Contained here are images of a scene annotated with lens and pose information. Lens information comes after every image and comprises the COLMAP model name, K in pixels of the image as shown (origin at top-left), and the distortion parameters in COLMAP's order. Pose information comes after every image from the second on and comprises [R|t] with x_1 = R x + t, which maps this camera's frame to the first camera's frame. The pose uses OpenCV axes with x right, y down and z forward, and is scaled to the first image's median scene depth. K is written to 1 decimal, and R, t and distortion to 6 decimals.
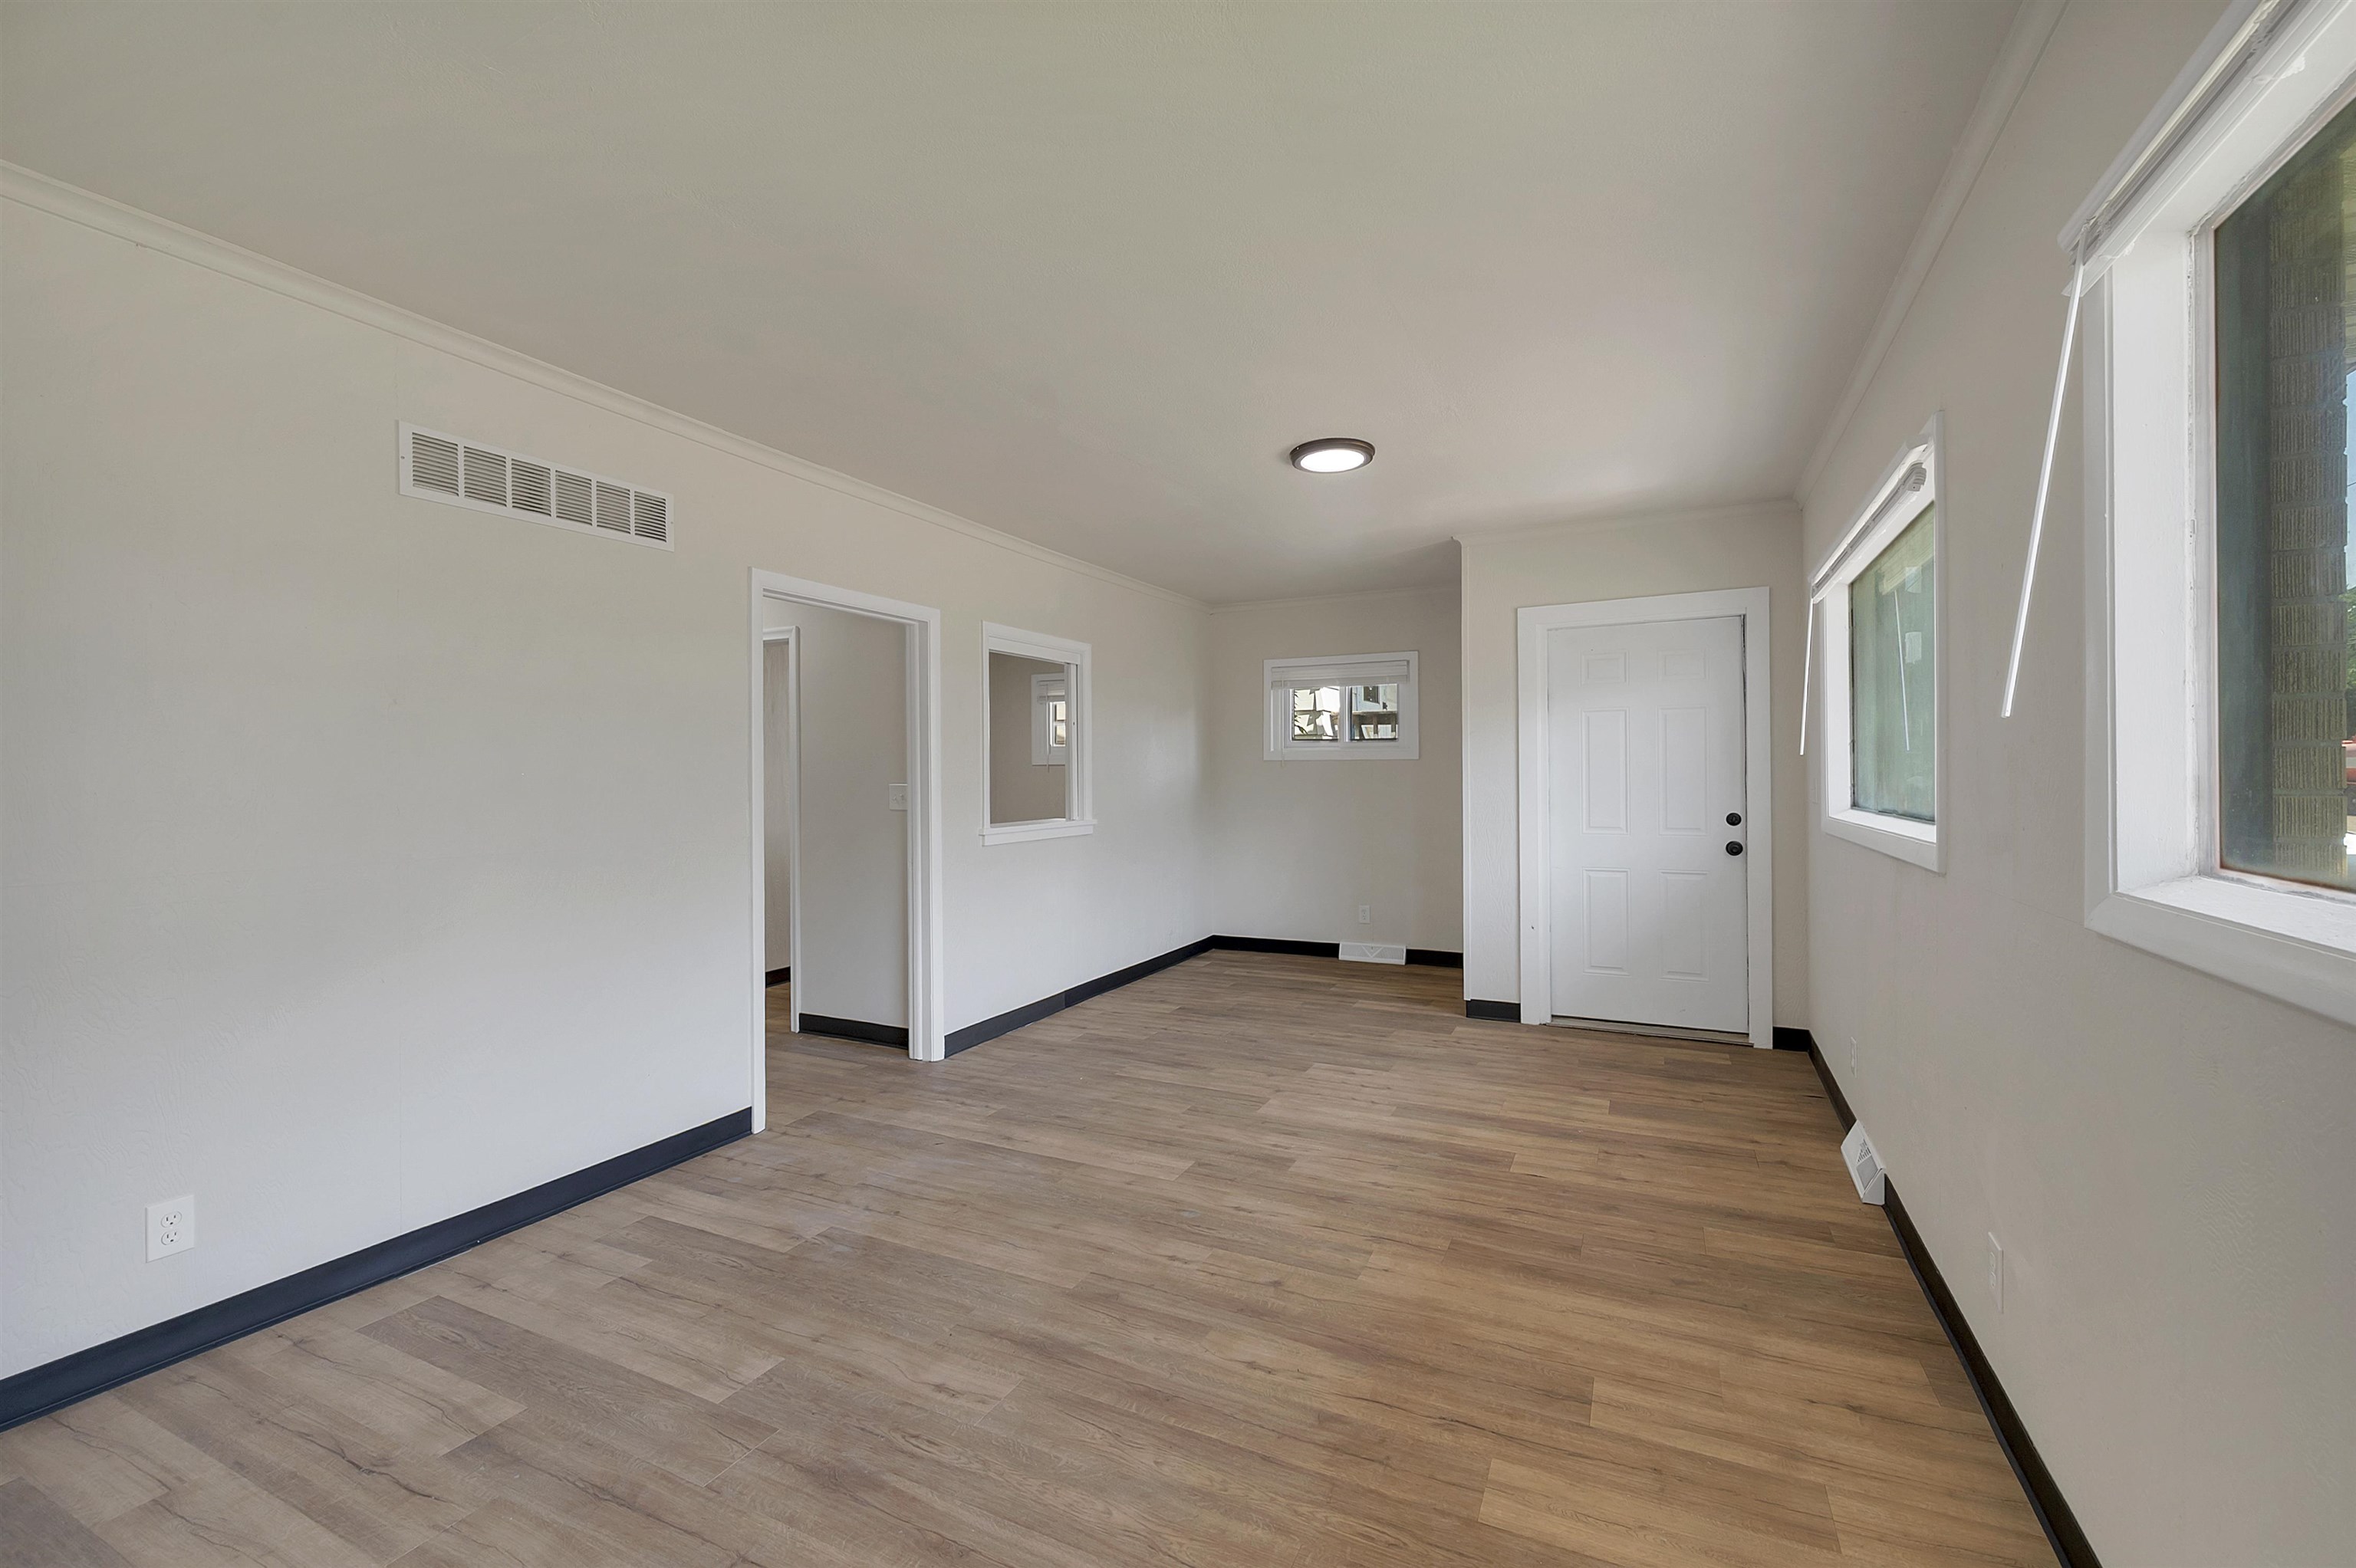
lens RADIAL K [[972.2, 0, 1184.9], [0, 972.2, 783.7], [0, 0, 1]] dist [0.000670, -0.000410]
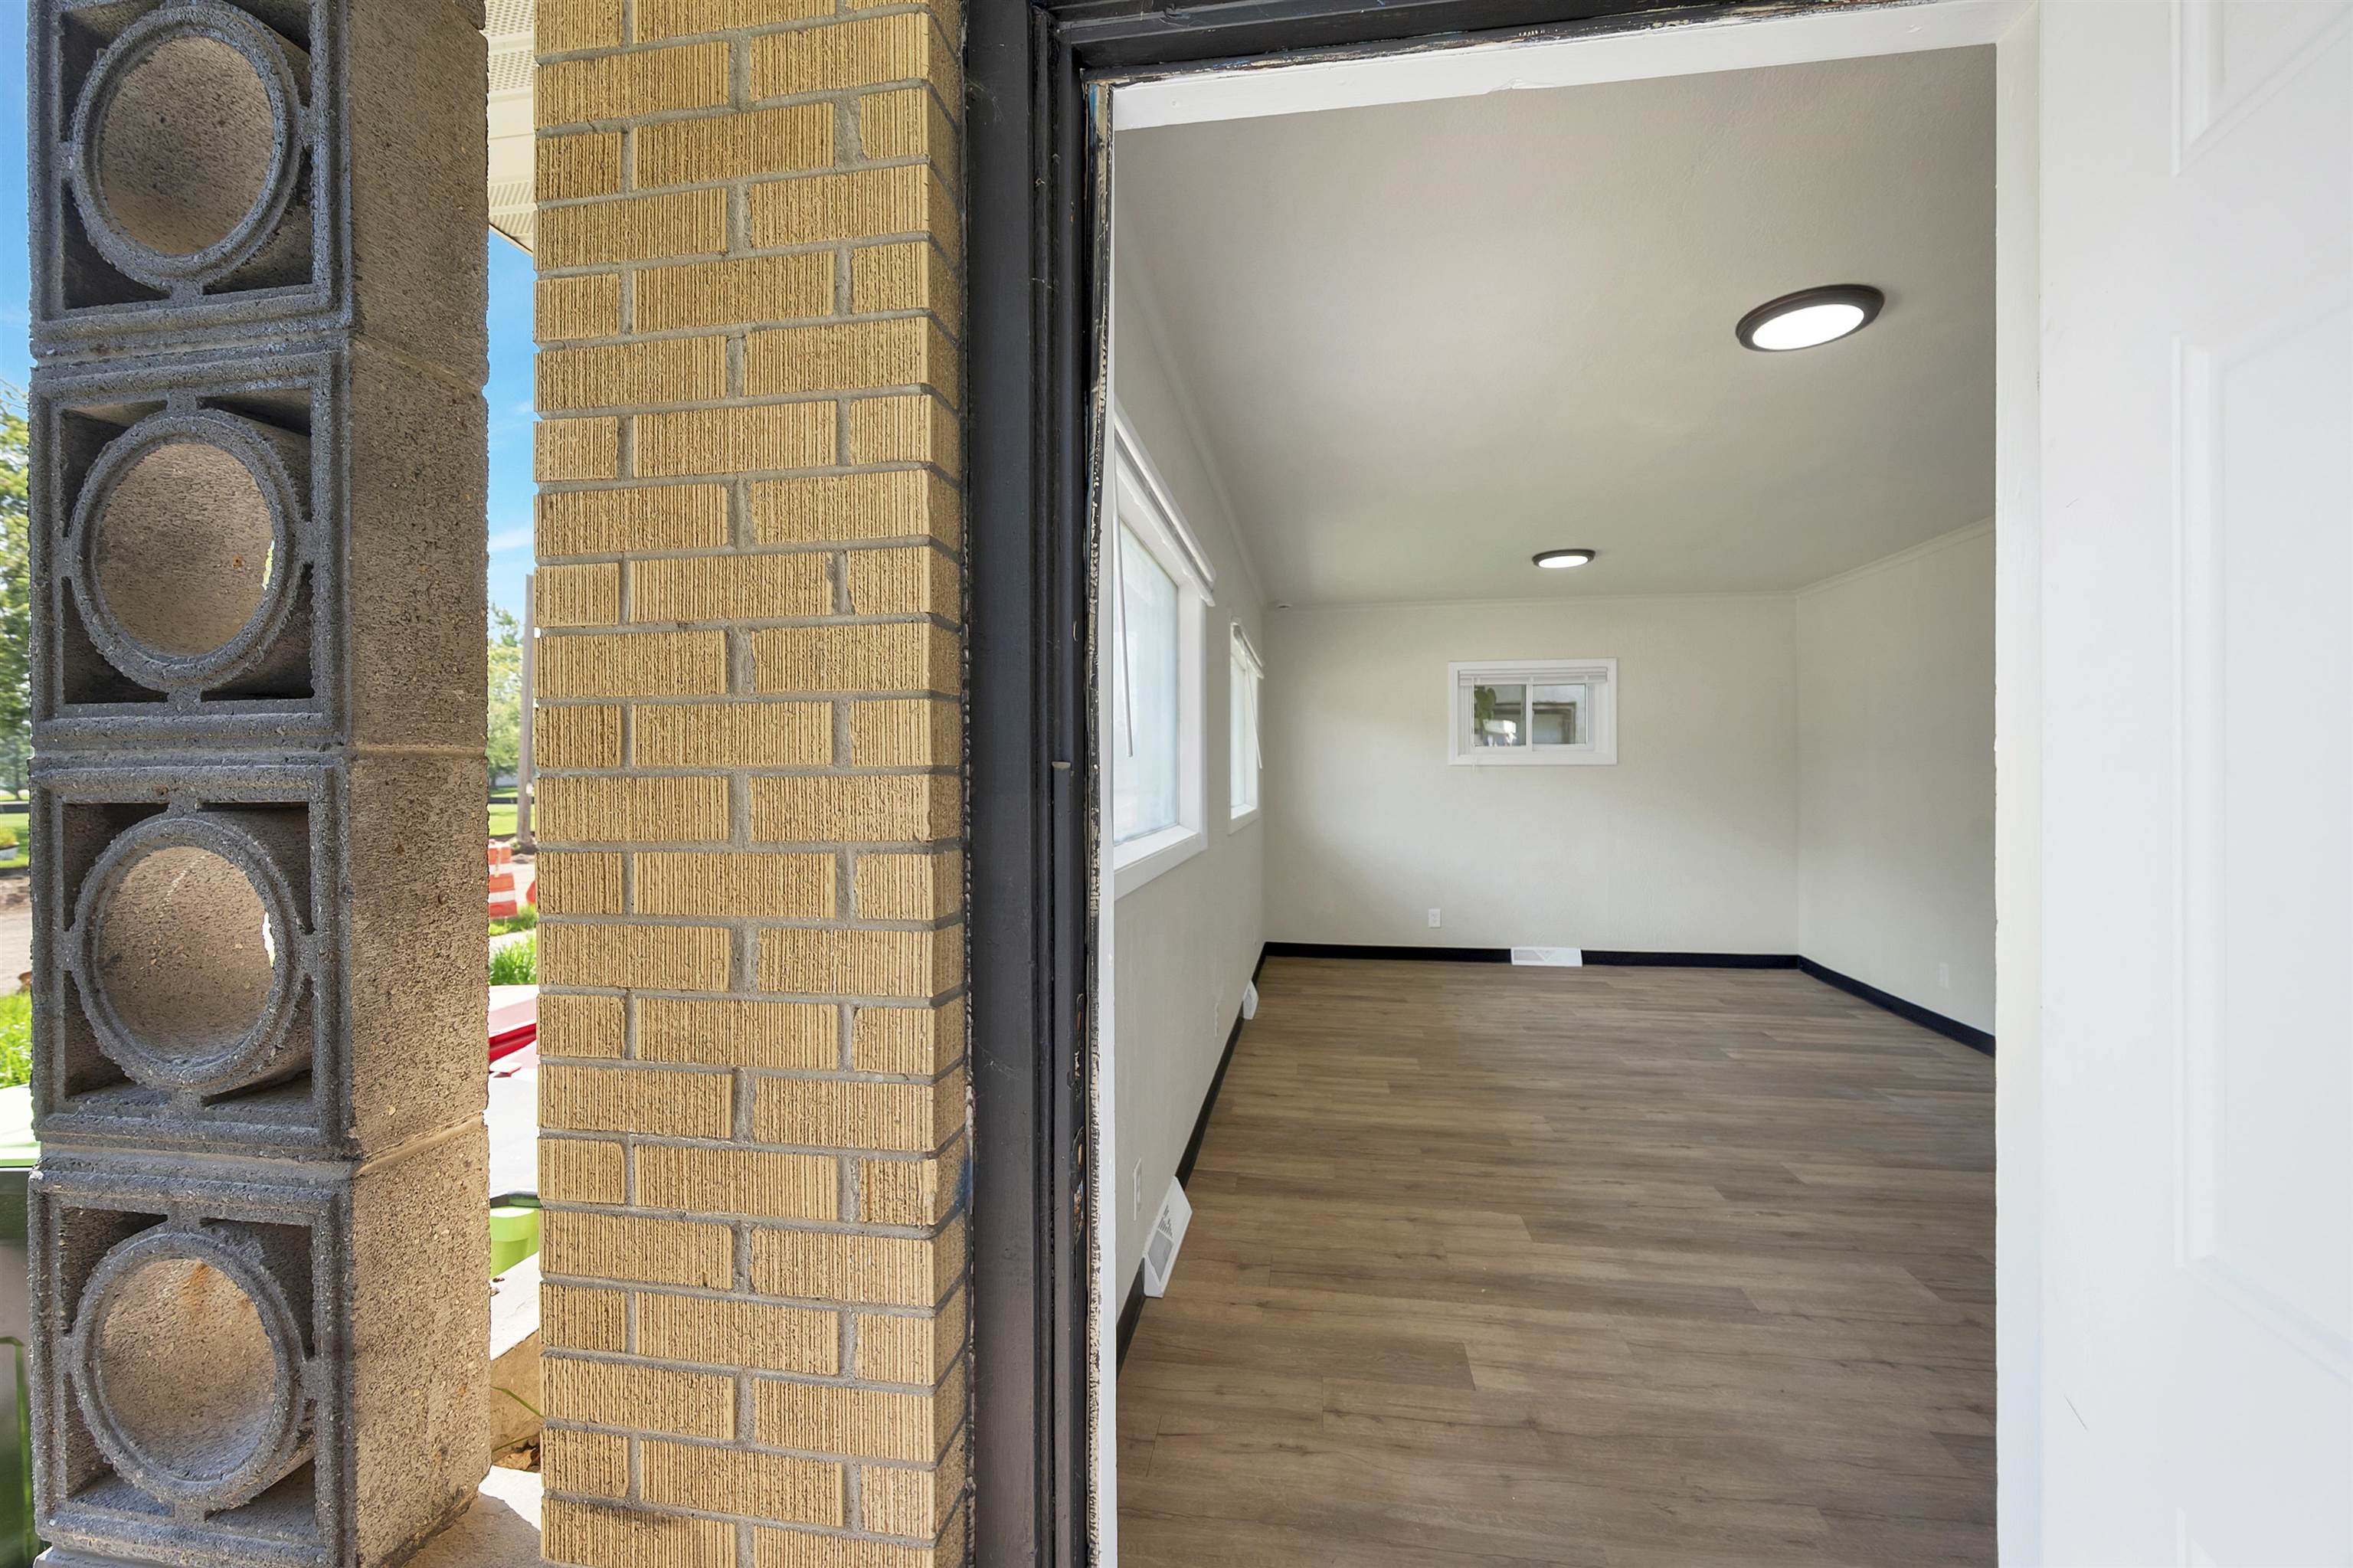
lens RADIAL K [[943.9, 0, 1179.0], [0, 943.9, 768.1], [0, 0, 1]] dist [0.001339, -0.000024]
pose [[-0.954993, 0.005423, -0.296577, 0.837863], [0.005669, 0.999984, 0.000030, -0.028205], [0.296573, -0.001653, -0.955009, 1.624310]]
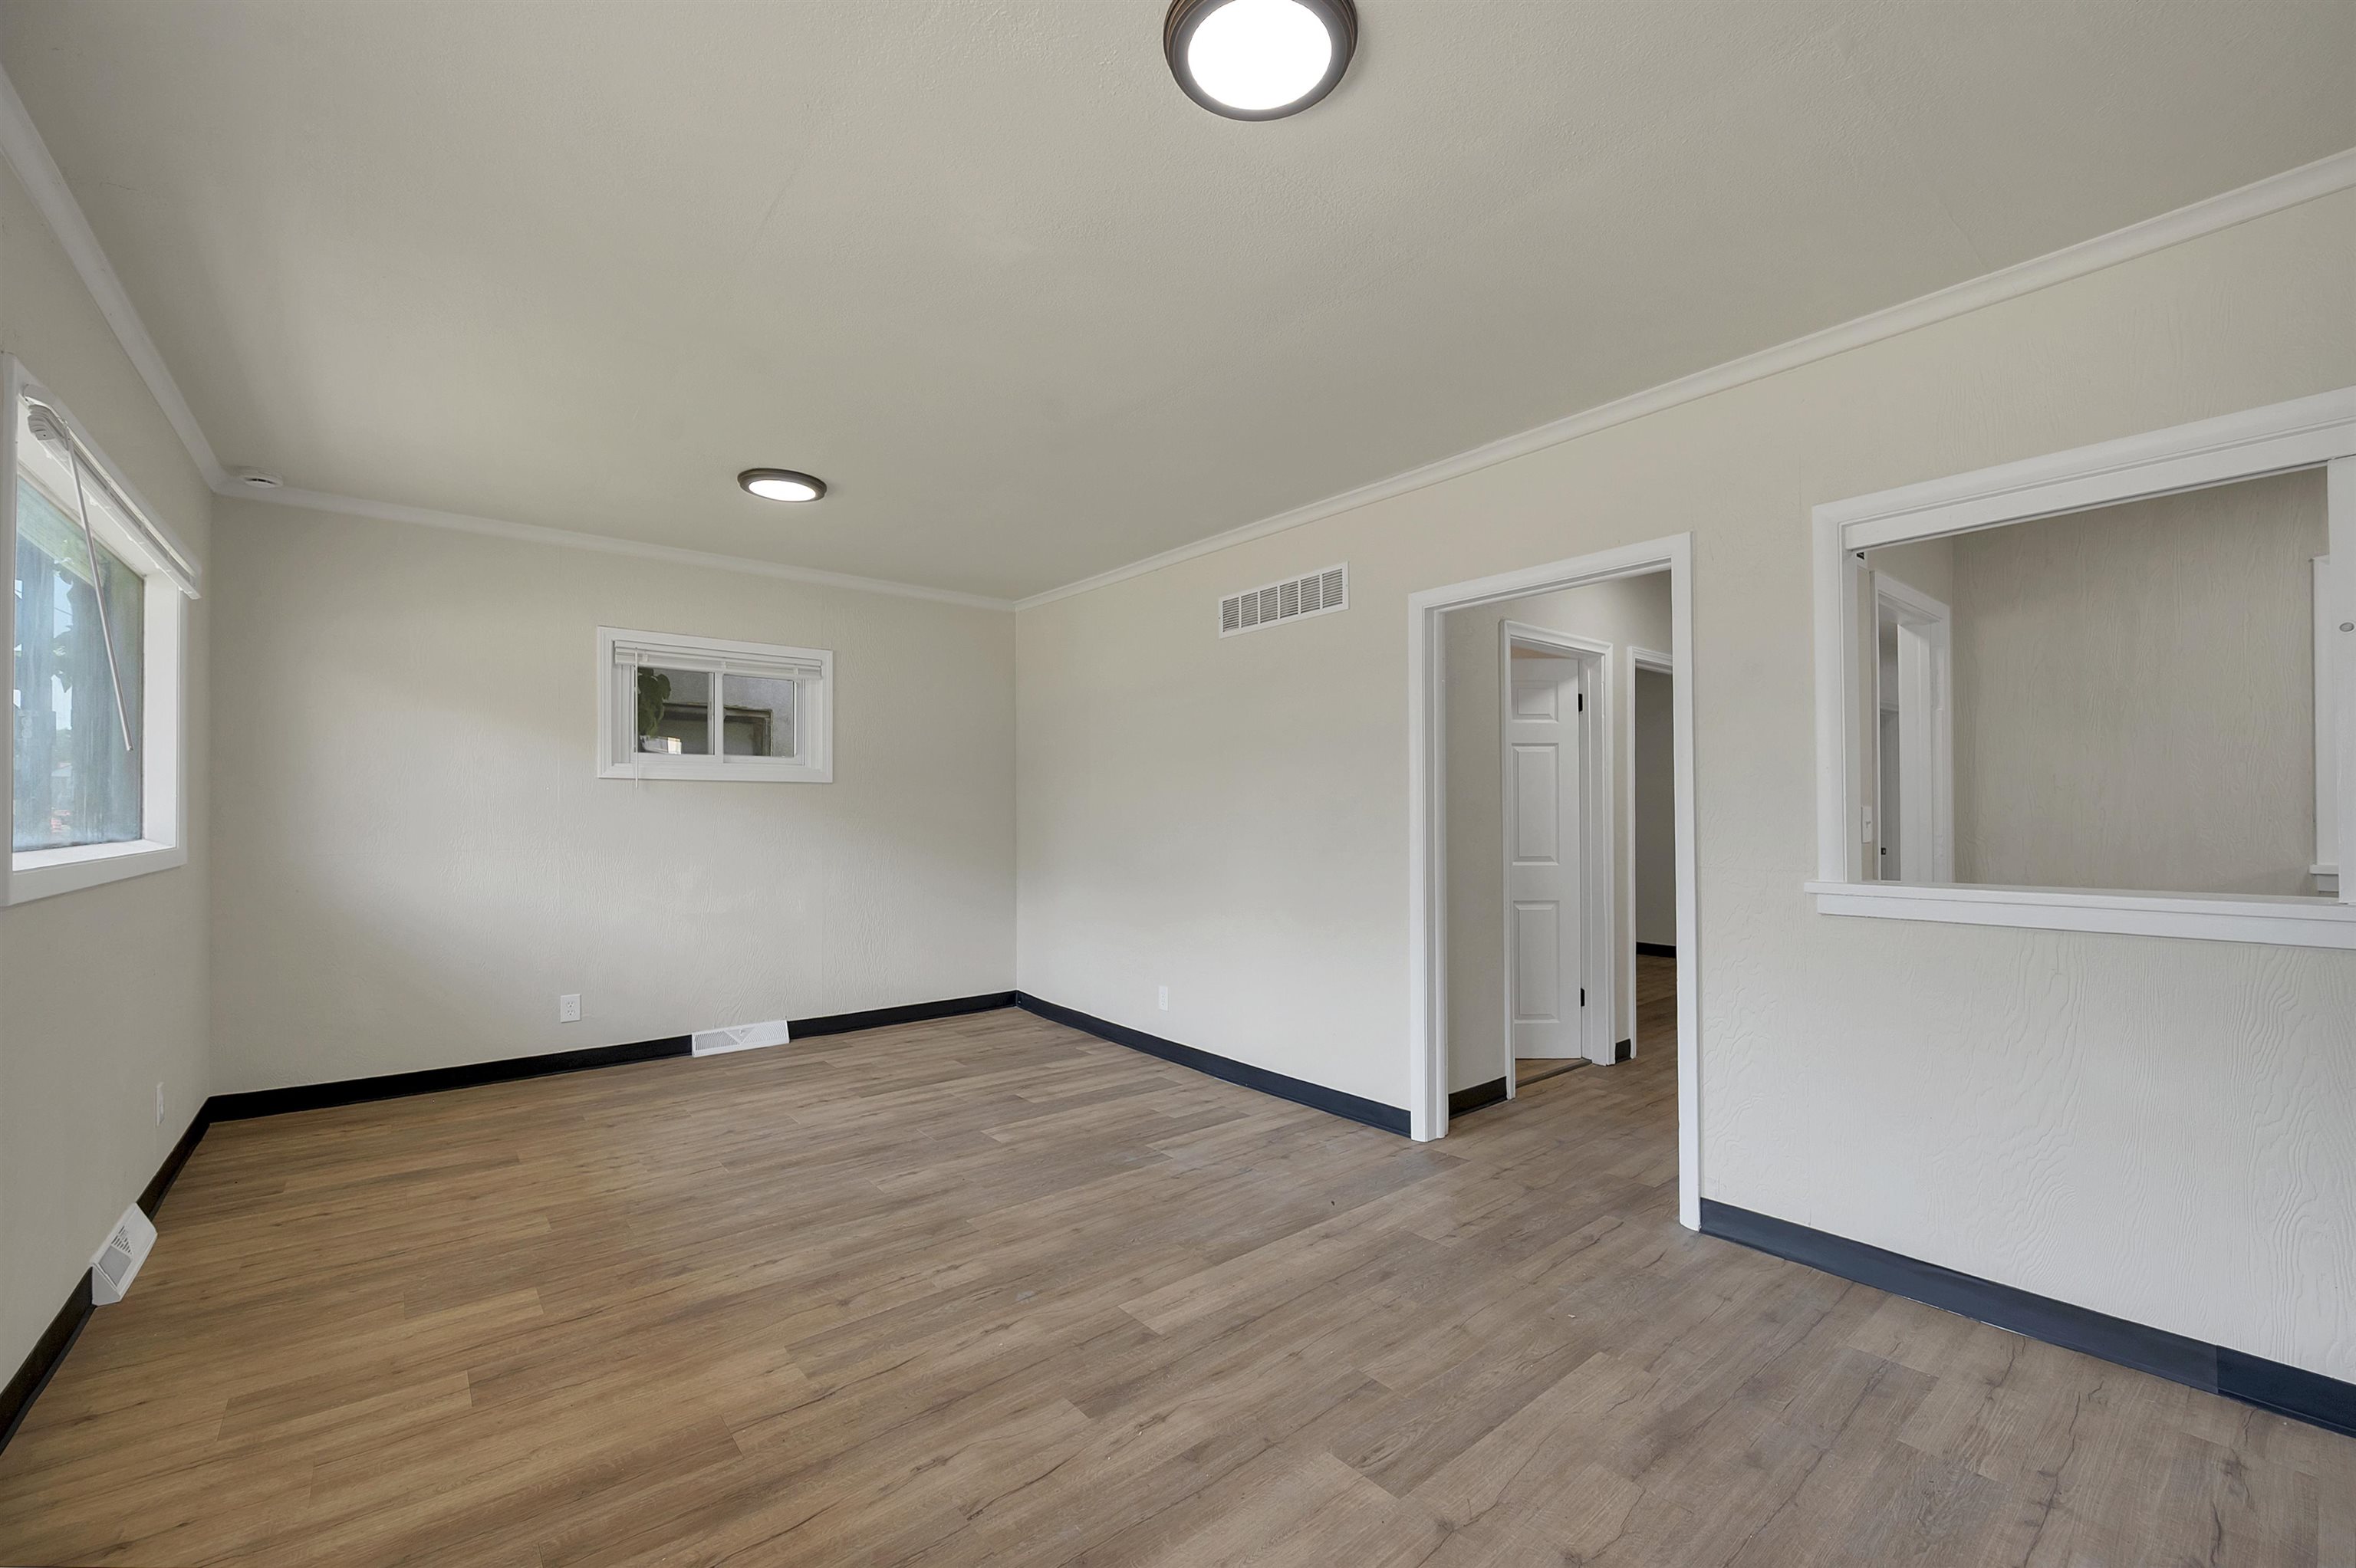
lens RADIAL K [[958.2, 0, 1184.6], [0, 958.2, 804.7], [0, 0, 1]] dist [0.000089, -0.000170]
pose [[-0.418949, -0.001357, -0.908009, 0.599631], [-0.001858, 0.999998, -0.000637, 0.004989], [0.908008, 0.001420, -0.418951, 1.236091]]
